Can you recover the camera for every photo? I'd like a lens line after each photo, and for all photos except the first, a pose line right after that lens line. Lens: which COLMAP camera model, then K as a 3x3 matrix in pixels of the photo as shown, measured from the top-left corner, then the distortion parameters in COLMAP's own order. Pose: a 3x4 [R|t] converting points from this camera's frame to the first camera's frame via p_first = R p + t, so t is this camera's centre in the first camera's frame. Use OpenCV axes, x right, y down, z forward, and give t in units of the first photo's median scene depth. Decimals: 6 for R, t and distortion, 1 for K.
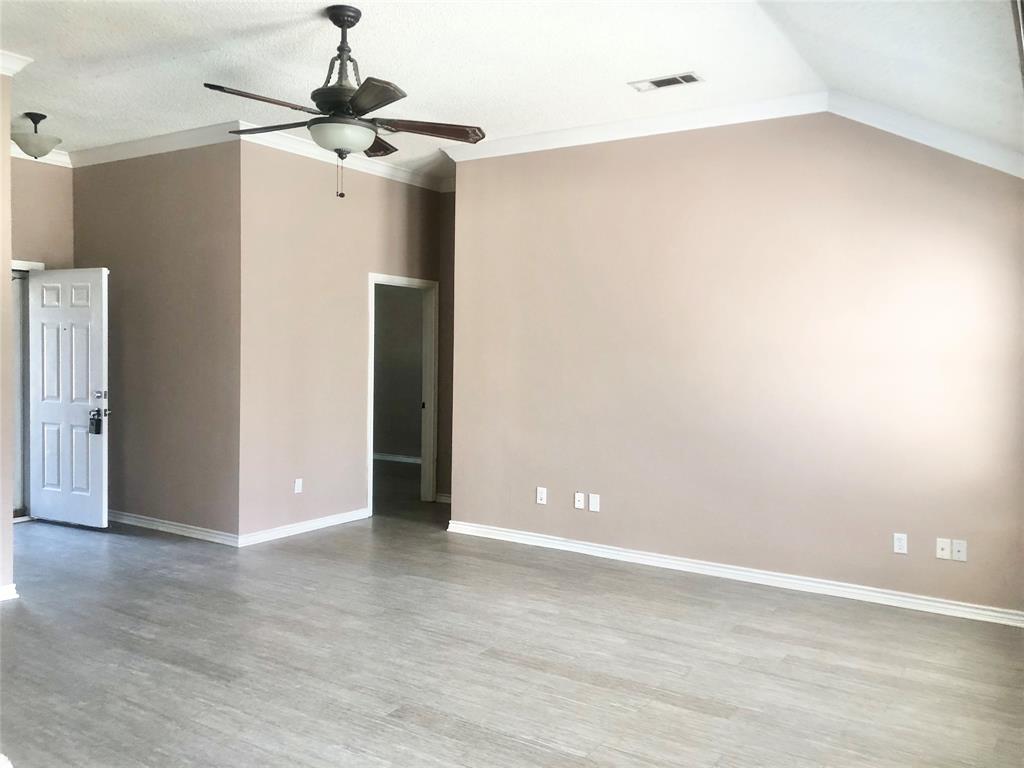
lens RADIAL K [[827.0, 0, 508.6], [0, 827.0, 366.3], [0, 0, 1]] dist [0.005045, -0.003948]
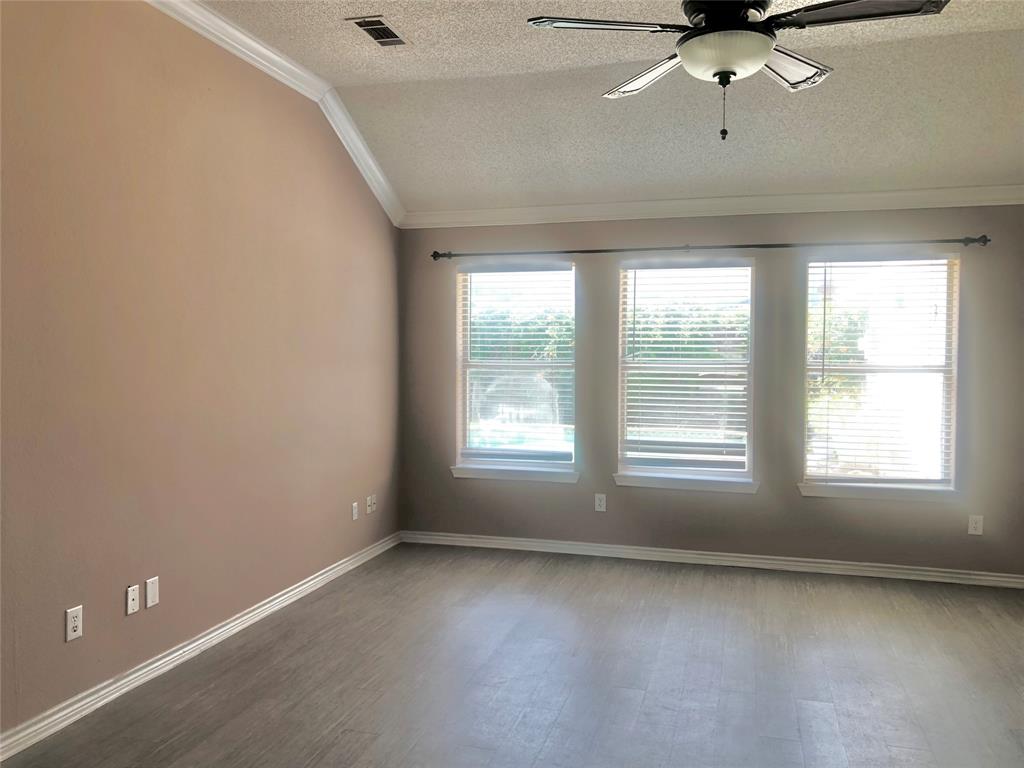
lens RADIAL K [[827.0, 0, 508.6], [0, 827.0, 366.3], [0, 0, 1]] dist [0.005045, -0.003948]
pose [[-0.286110, -0.041587, 0.957294, -0.593943], [0.000433, 0.999052, 0.043531, -0.032477], [-0.958197, 0.012869, -0.285821, 0.978110]]
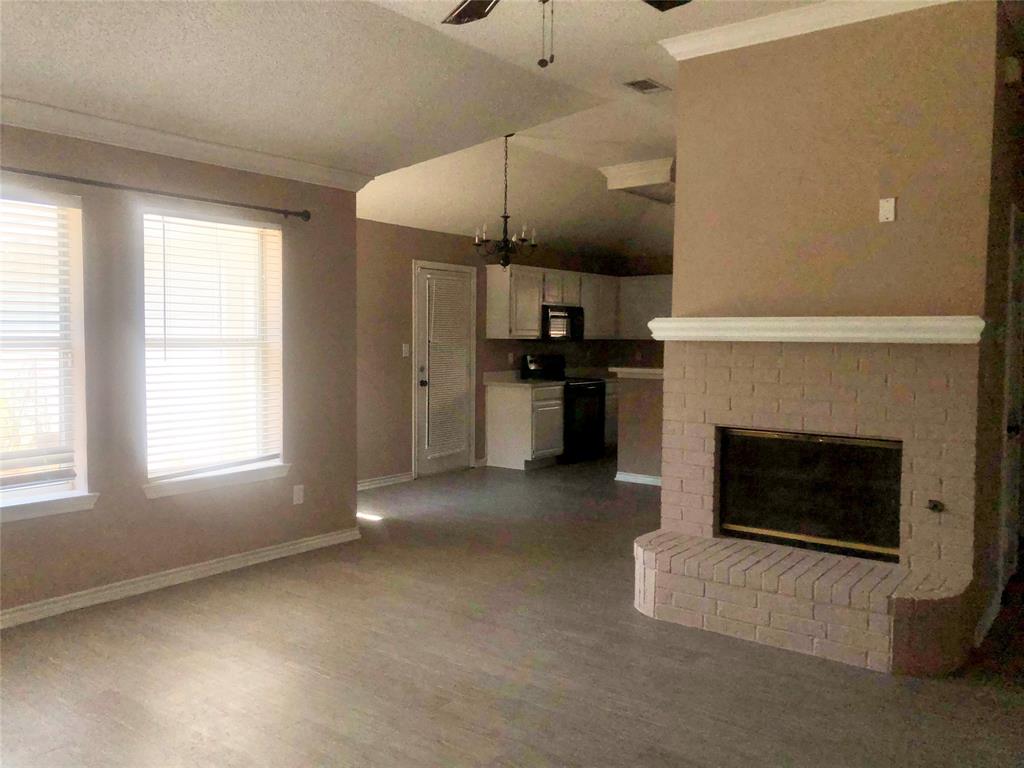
lens RADIAL K [[827.0, 0, 508.6], [0, 827.0, 366.3], [0, 0, 1]] dist [0.005045, -0.003948]
pose [[-0.997069, -0.031673, 0.069644, -0.156927], [-0.027874, 0.998105, 0.054867, -0.018757], [-0.071250, 0.052765, -0.996062, 1.135962]]
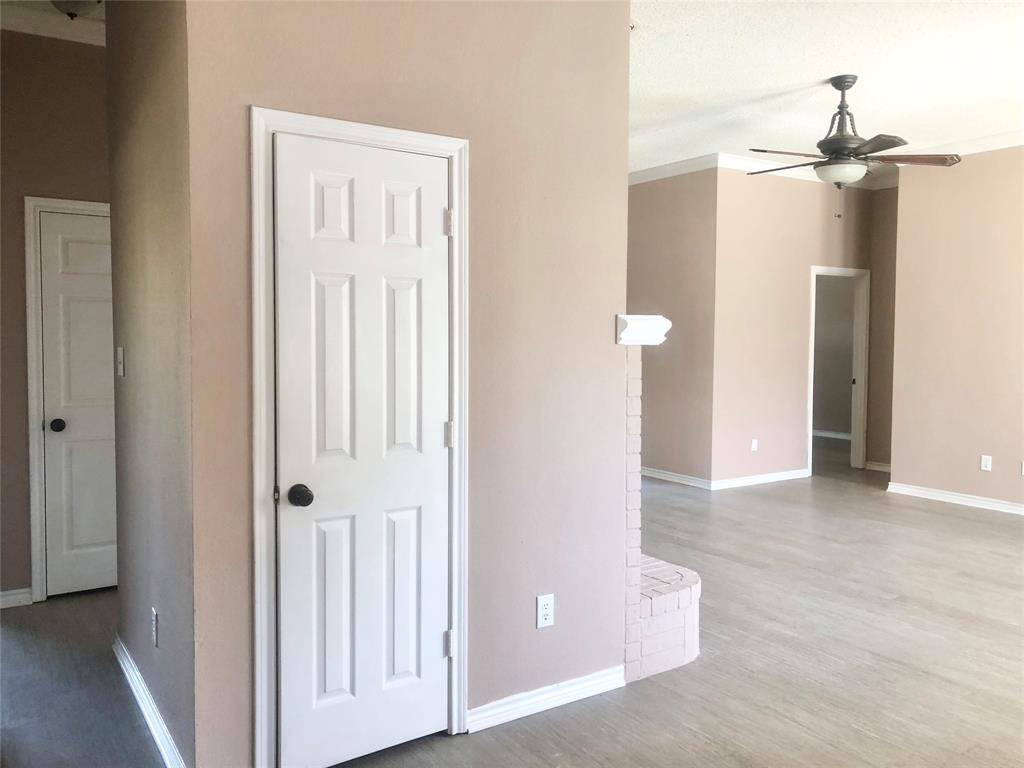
lens RADIAL K [[827.0, 0, 508.6], [0, 827.0, 366.3], [0, 0, 1]] dist [0.005045, -0.003948]
pose [[0.910033, 0.003768, -0.414520, -0.091579], [0.005059, 0.999783, 0.020194, 0.002129], [0.414506, -0.020474, 0.909816, -0.295525]]
